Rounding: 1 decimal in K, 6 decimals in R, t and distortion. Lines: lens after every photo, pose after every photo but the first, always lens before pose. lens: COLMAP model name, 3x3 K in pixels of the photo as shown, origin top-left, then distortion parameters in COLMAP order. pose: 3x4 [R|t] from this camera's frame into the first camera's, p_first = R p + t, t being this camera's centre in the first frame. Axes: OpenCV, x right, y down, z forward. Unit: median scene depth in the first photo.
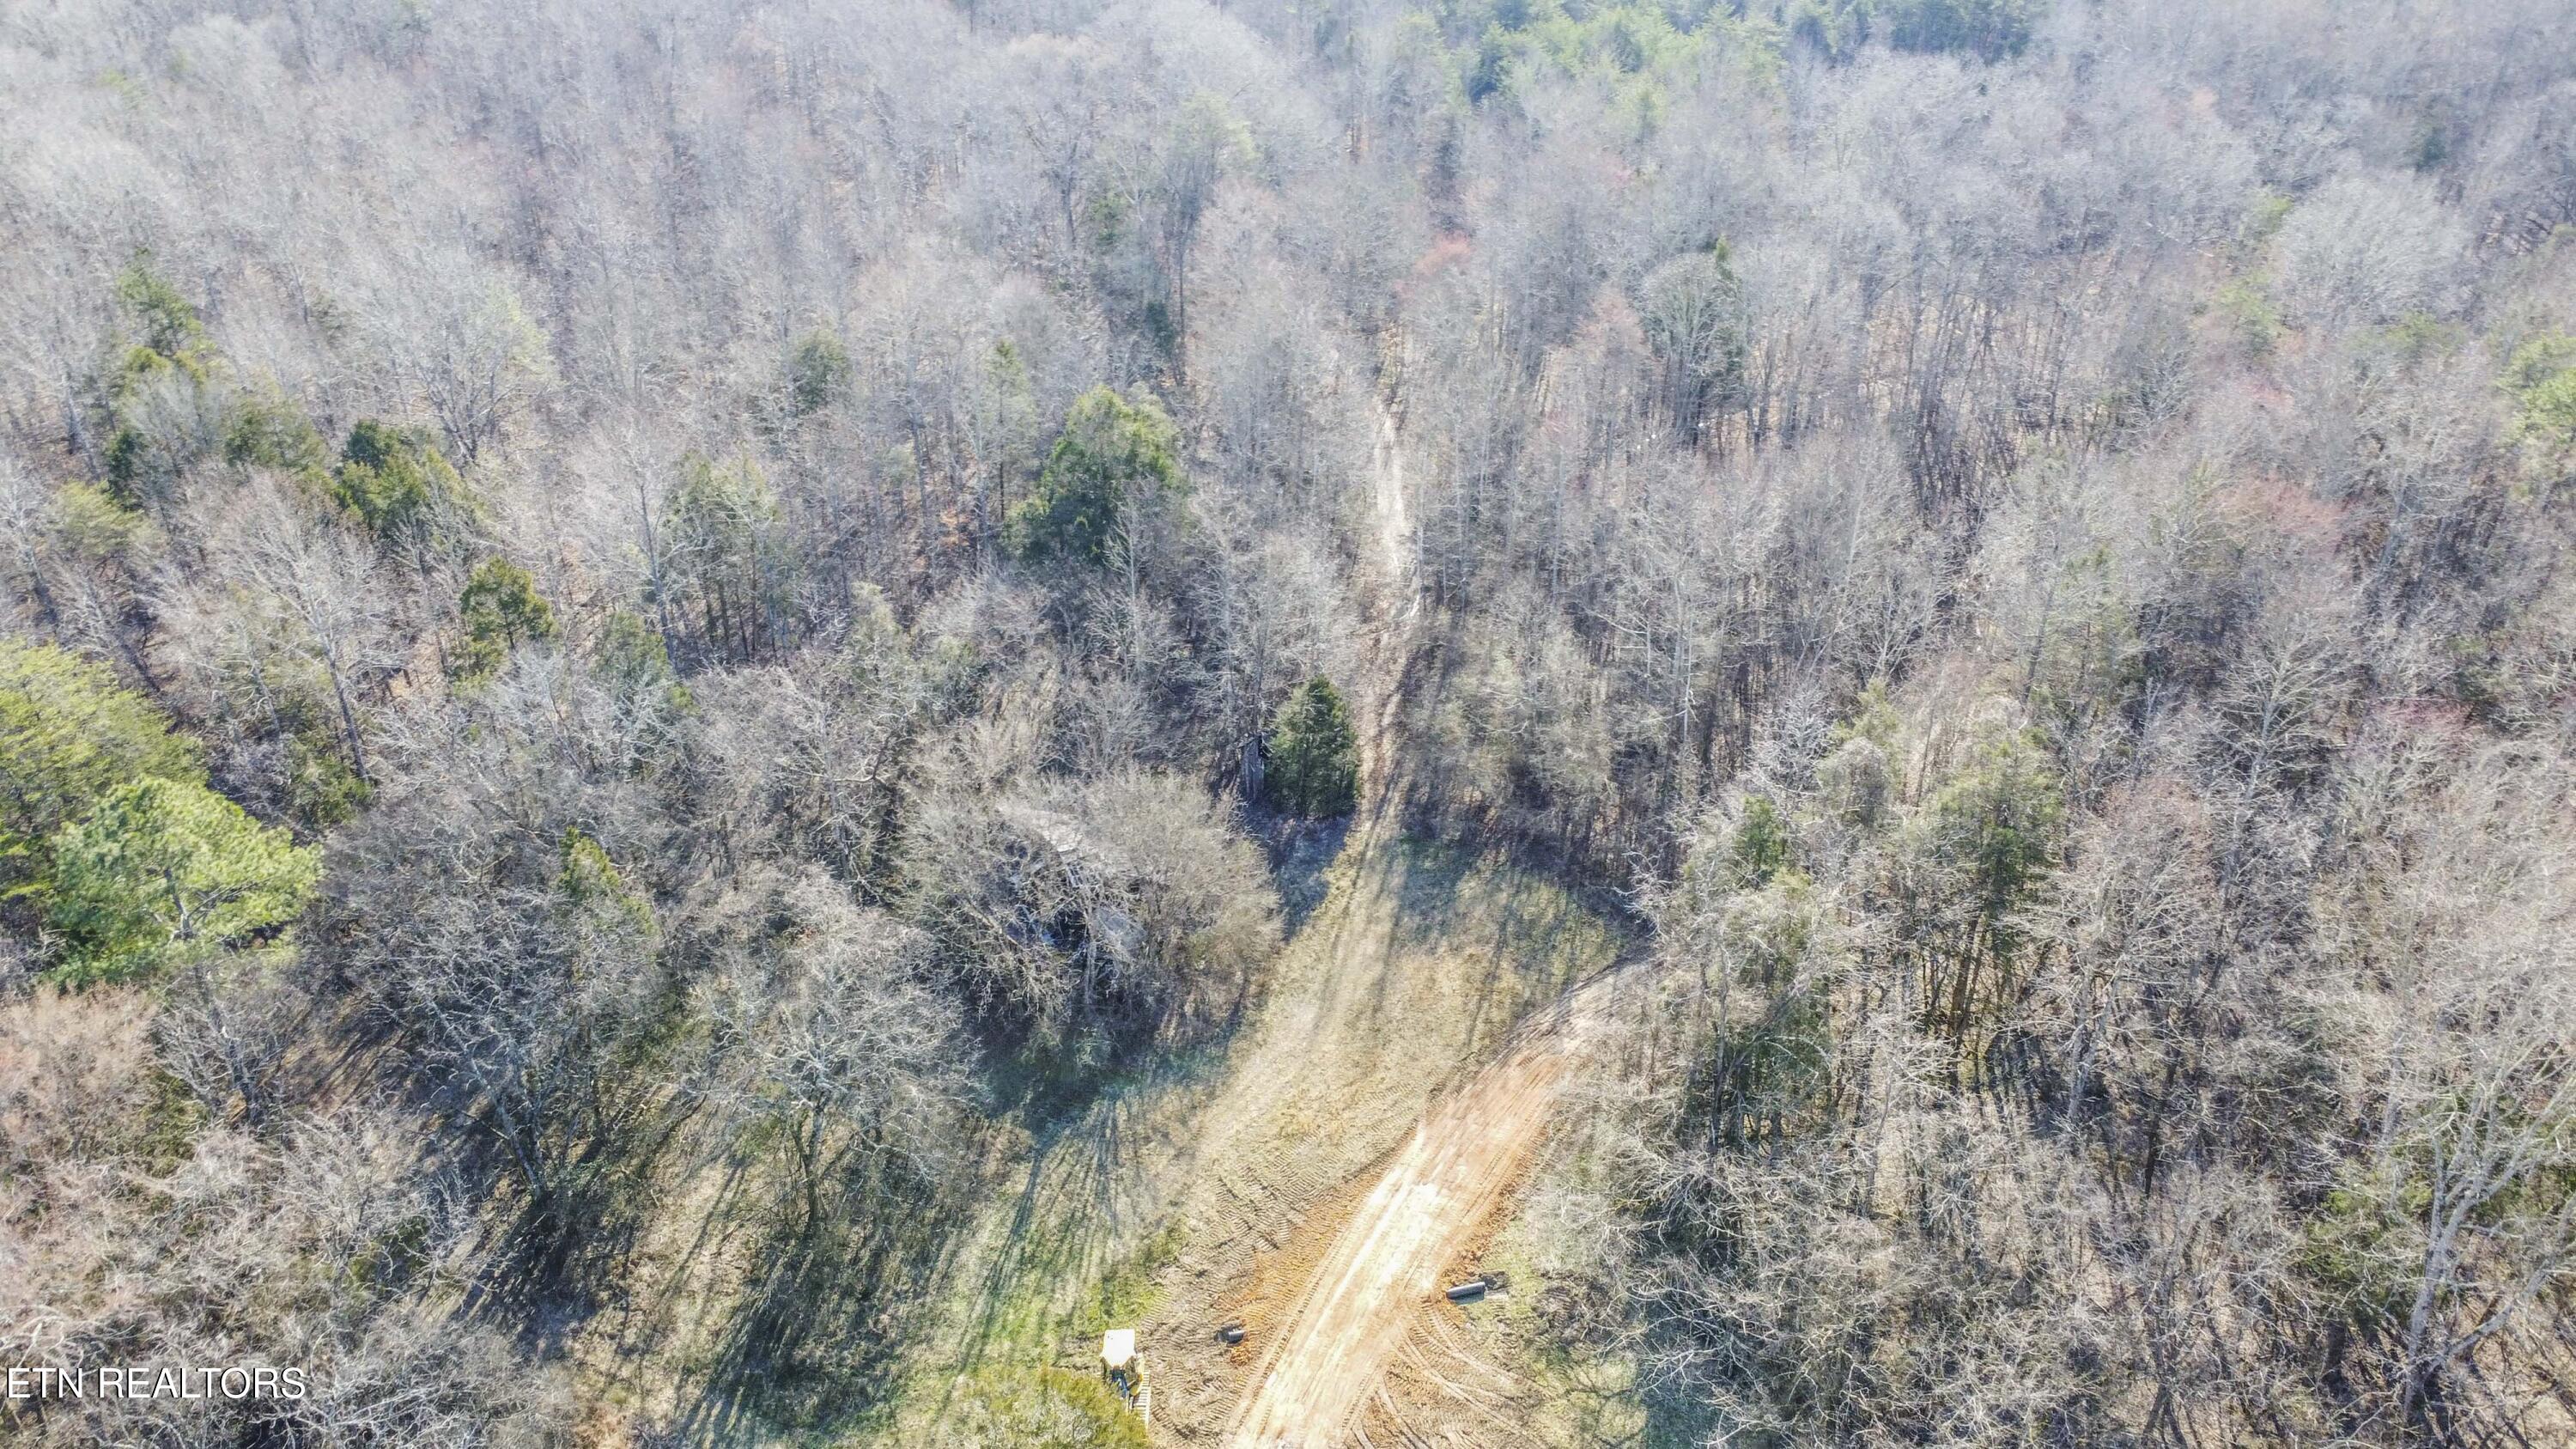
lens RADIAL K [[1903.1, 0, 1271.0], [0, 1903.1, 745.7], [0, 0, 1]] dist [-0.137535, 0.199432]
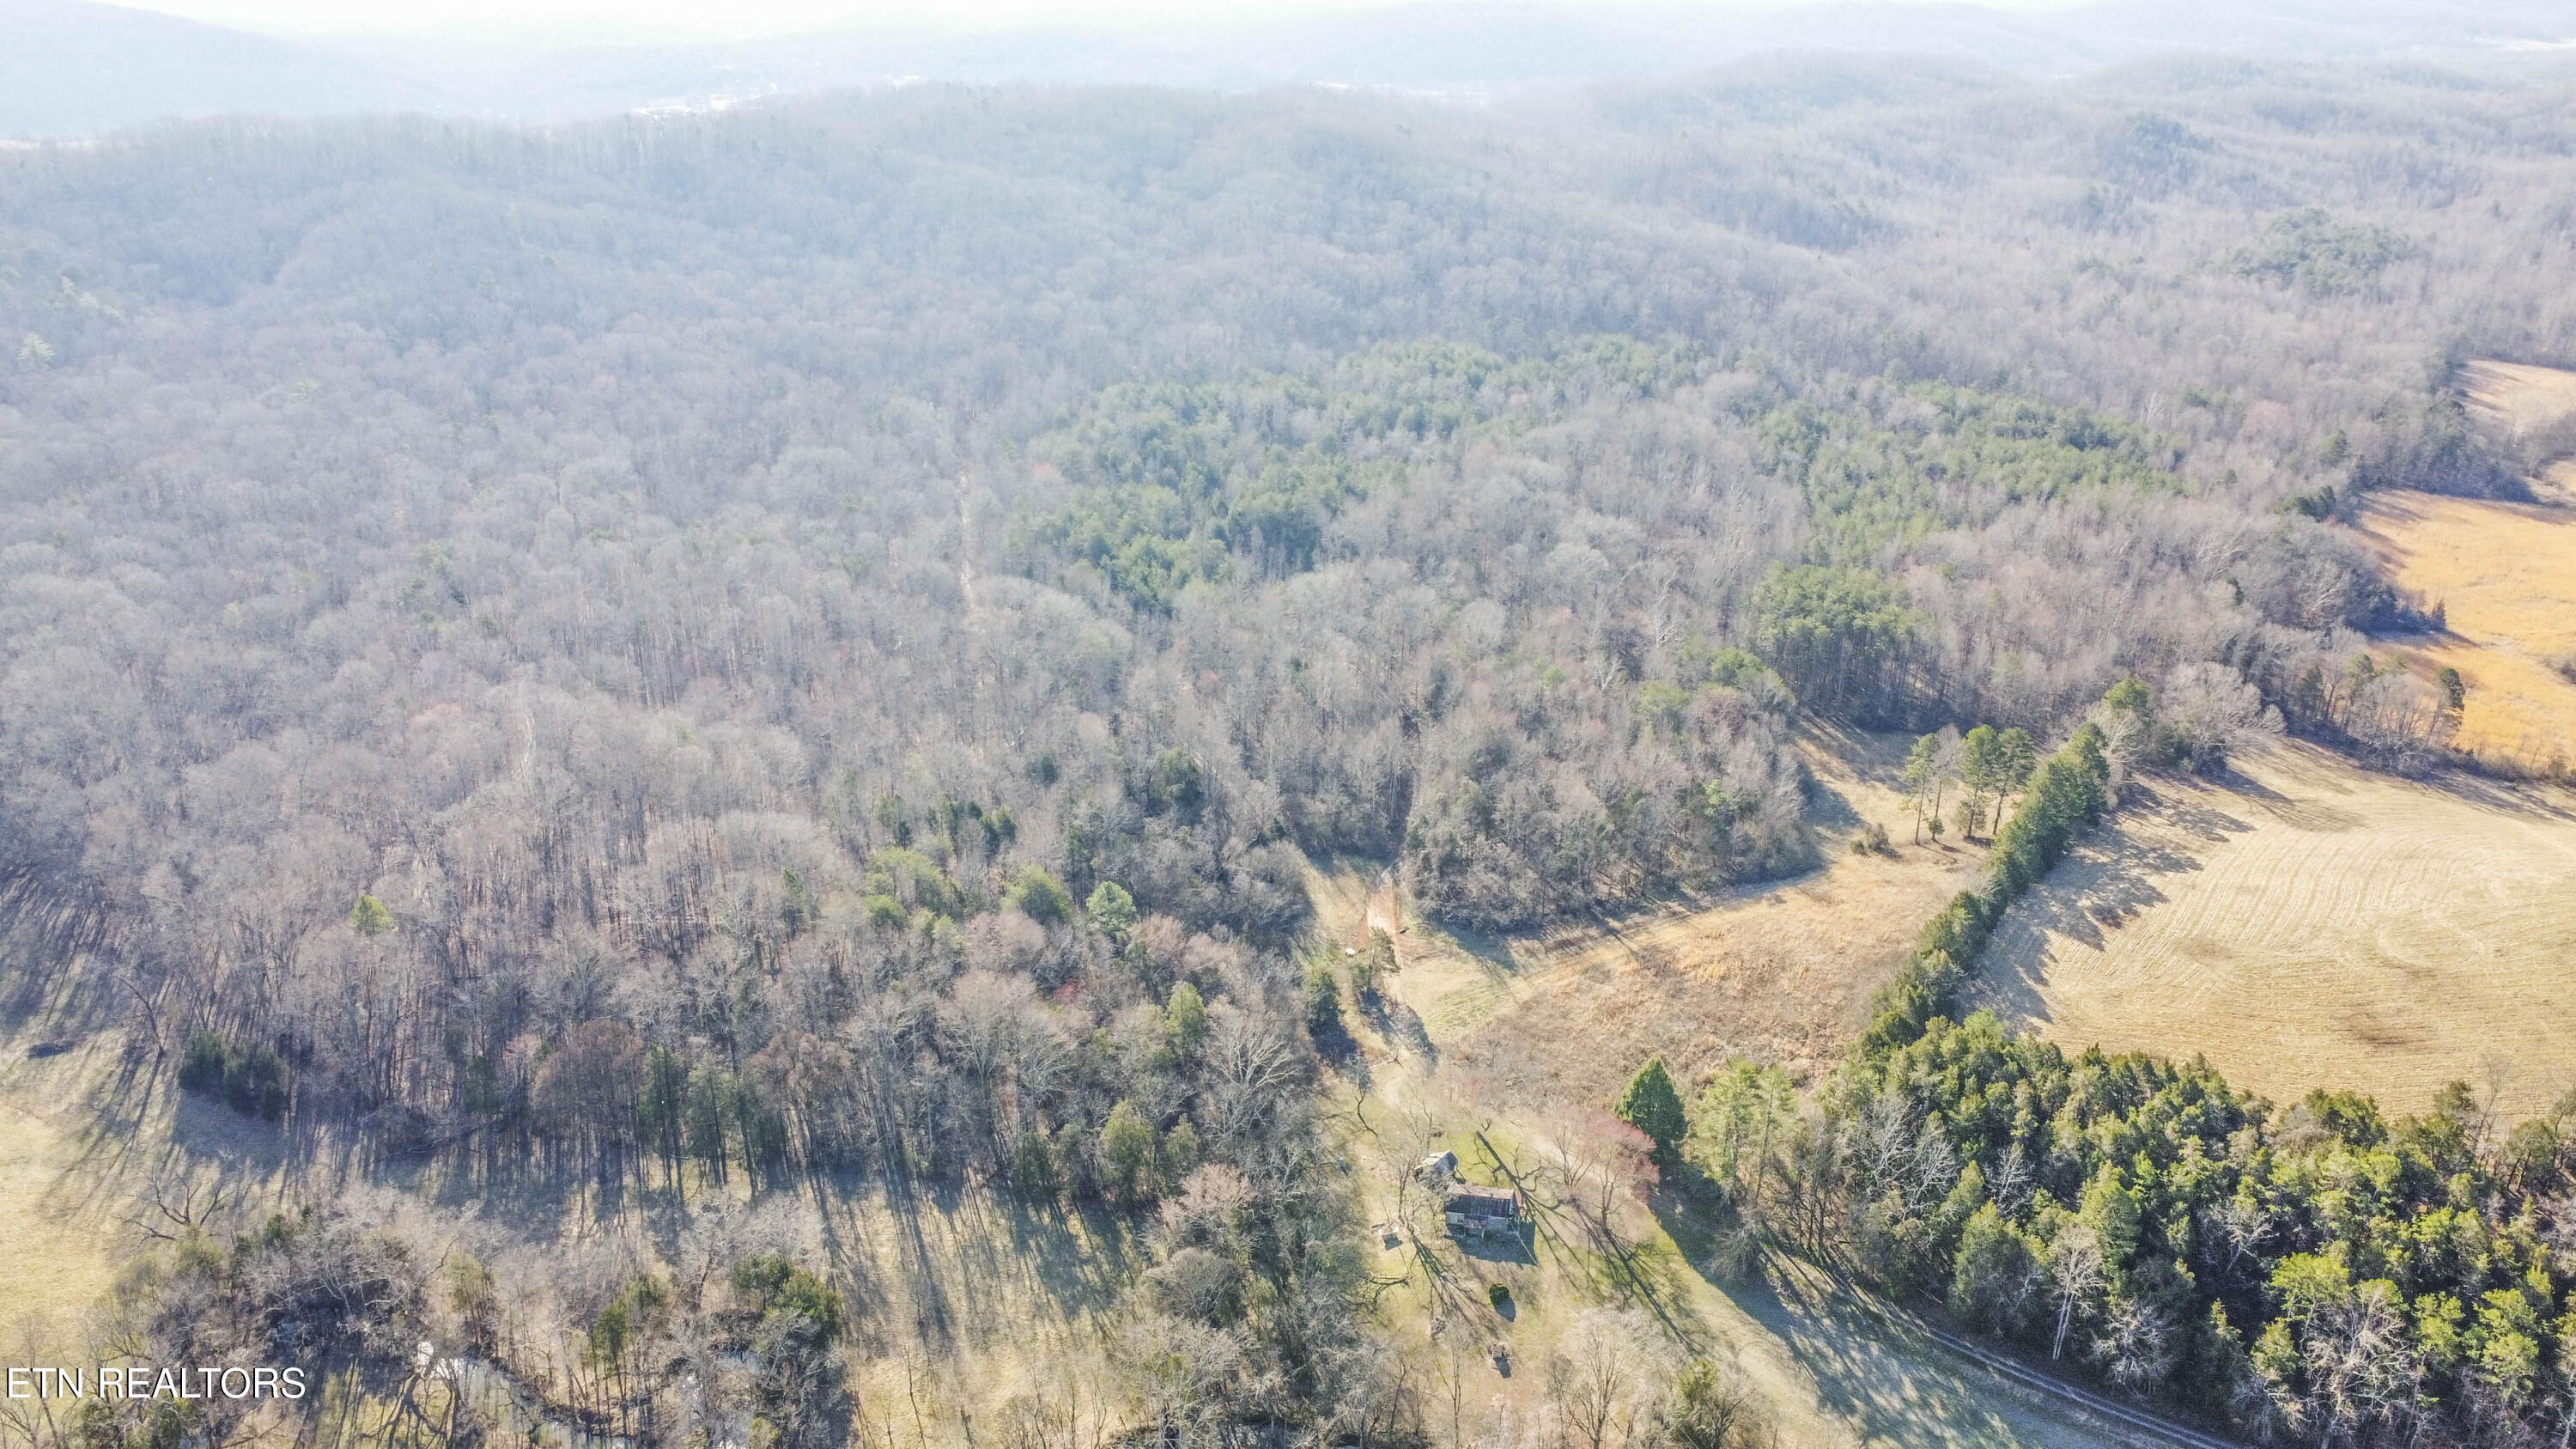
lens RADIAL K [[1903.1, 0, 1282.3], [0, 1903.1, 718.1], [0, 0, 1]] dist [-0.137535, 0.199432]
pose [[0.868496, -0.182438, 0.460902, -1.396303], [0.244365, 0.966551, -0.077879, 0.058830], [-0.431277, 0.180266, 0.884027, -1.920726]]
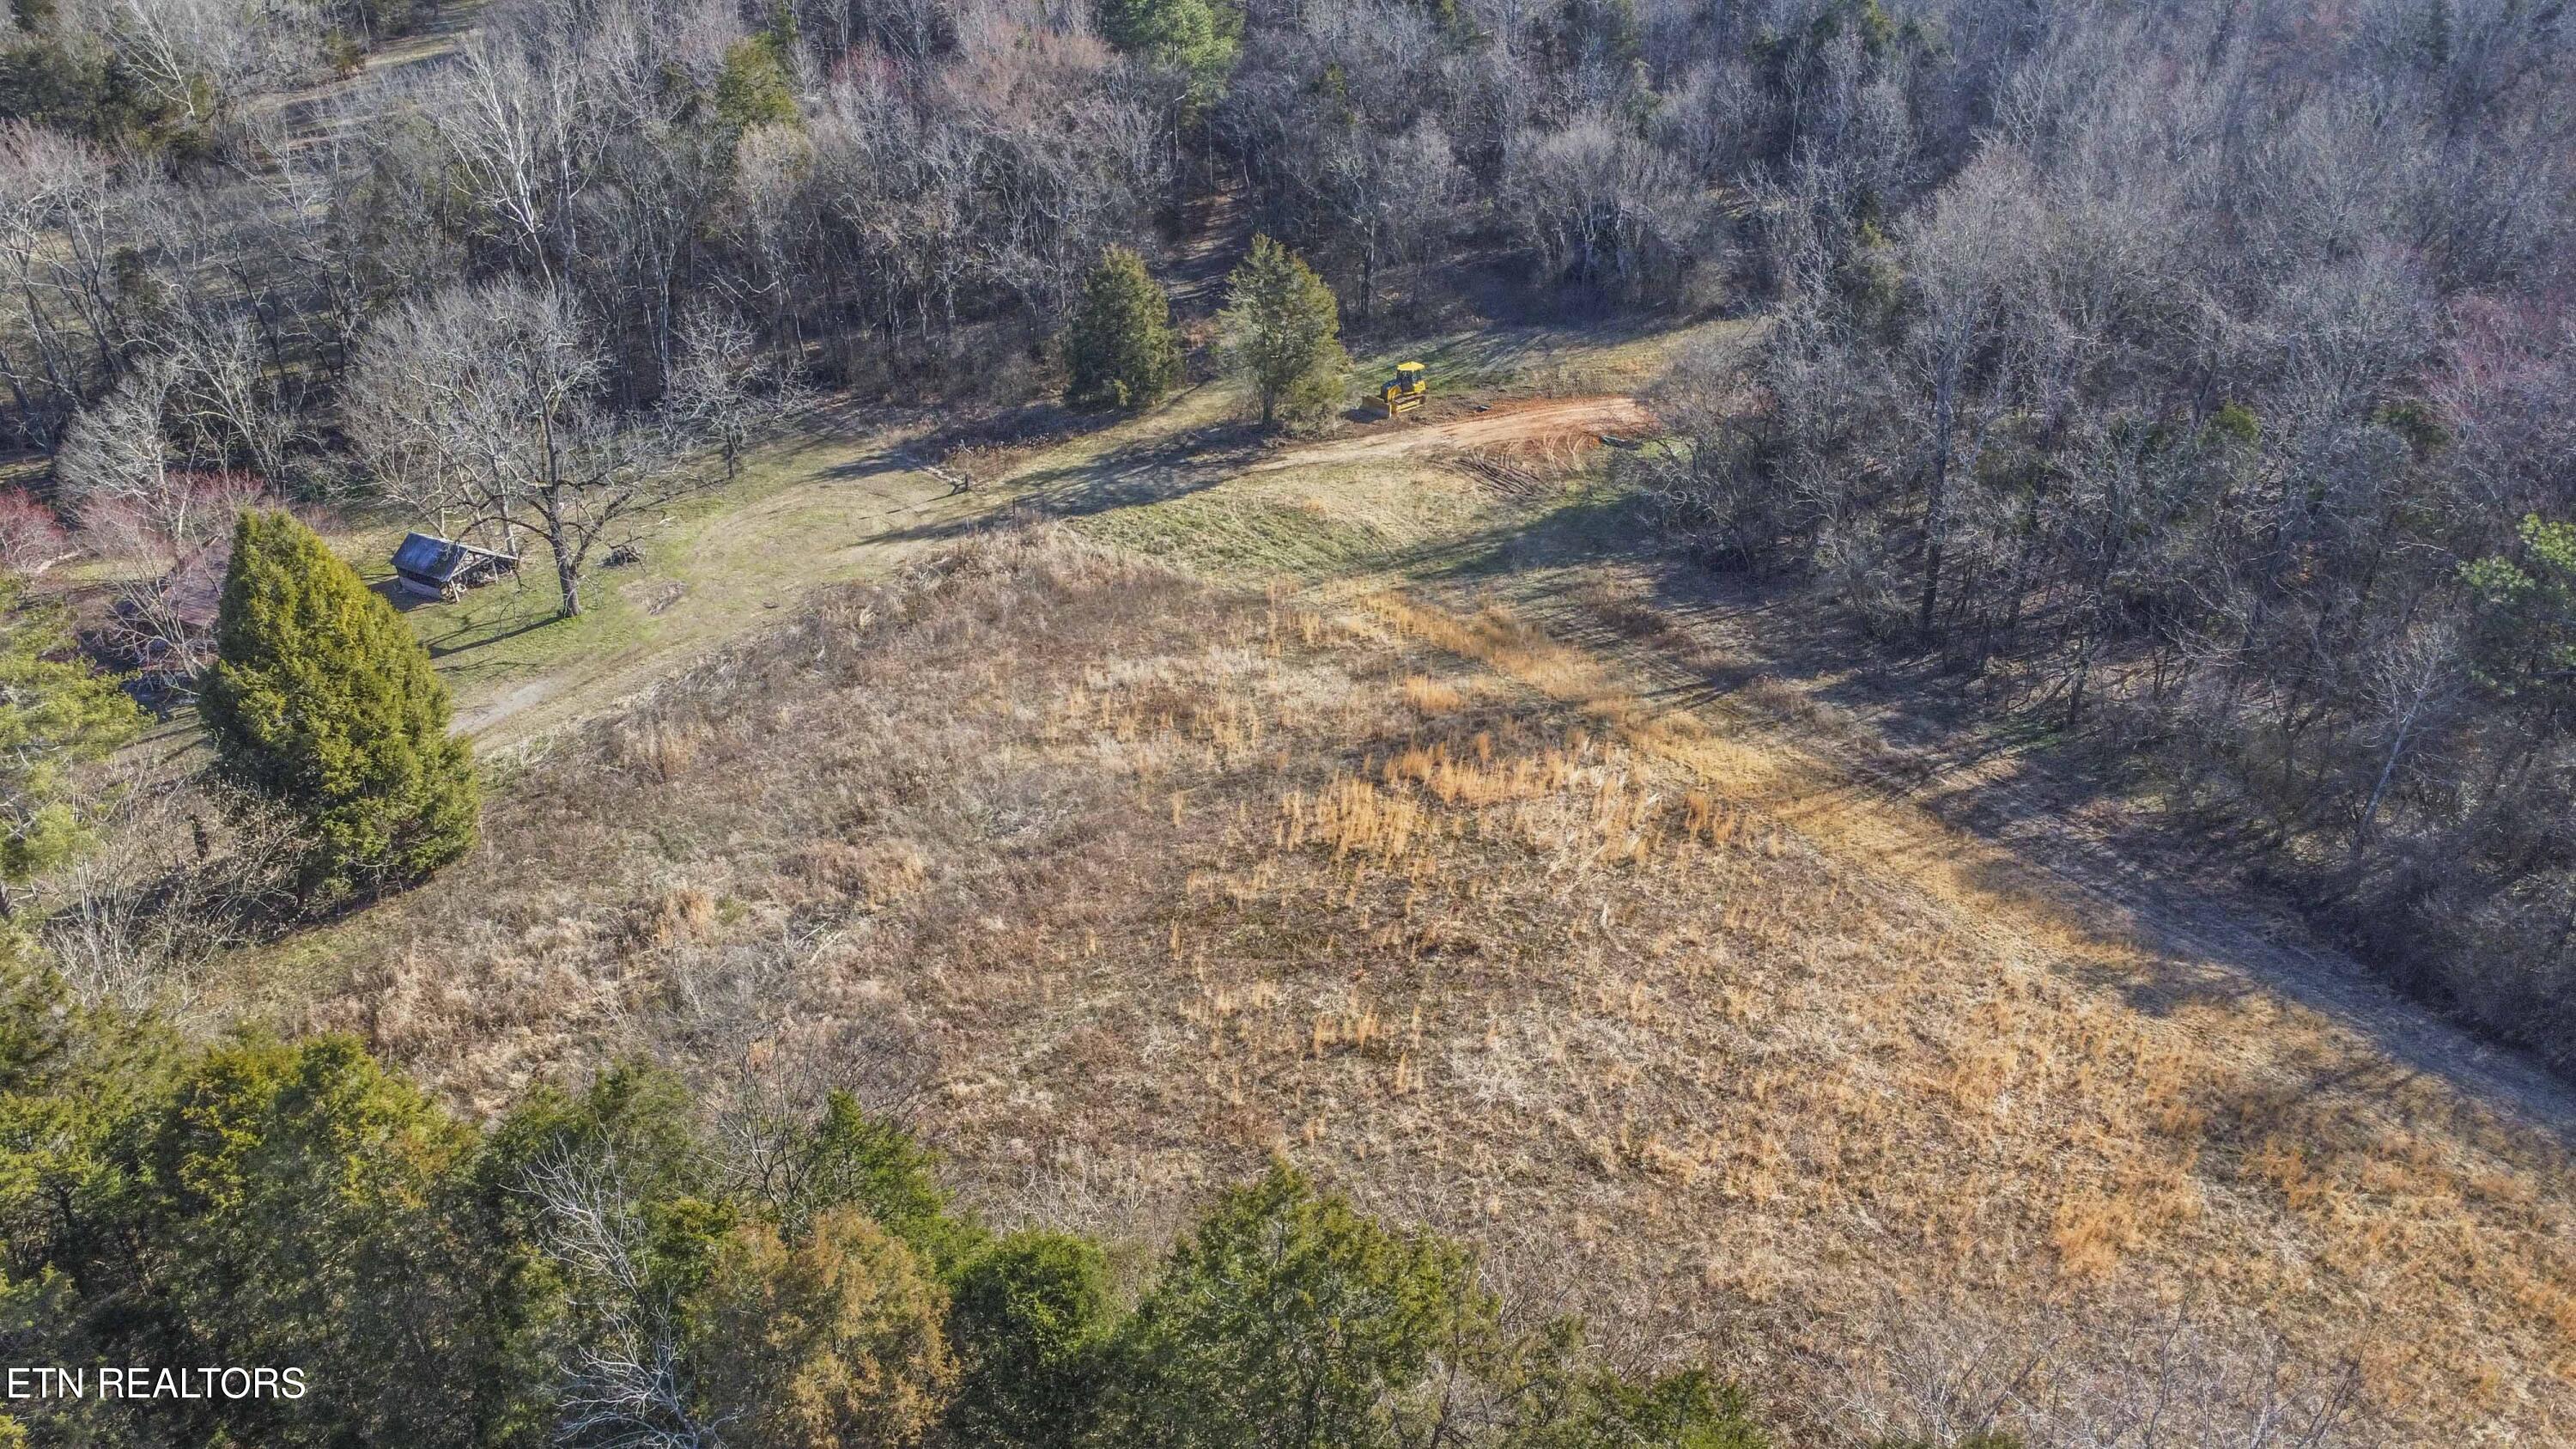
lens RADIAL K [[1903.1, 0, 1299.8], [0, 1903.1, 735.4], [0, 0, 1]] dist [-0.137535, 0.199432]
pose [[0.691748, 0.403691, -0.598764, 0.639859], [-0.380260, 0.908515, 0.173215, 0.227495], [0.613911, 0.107865, 0.781971, -0.234182]]
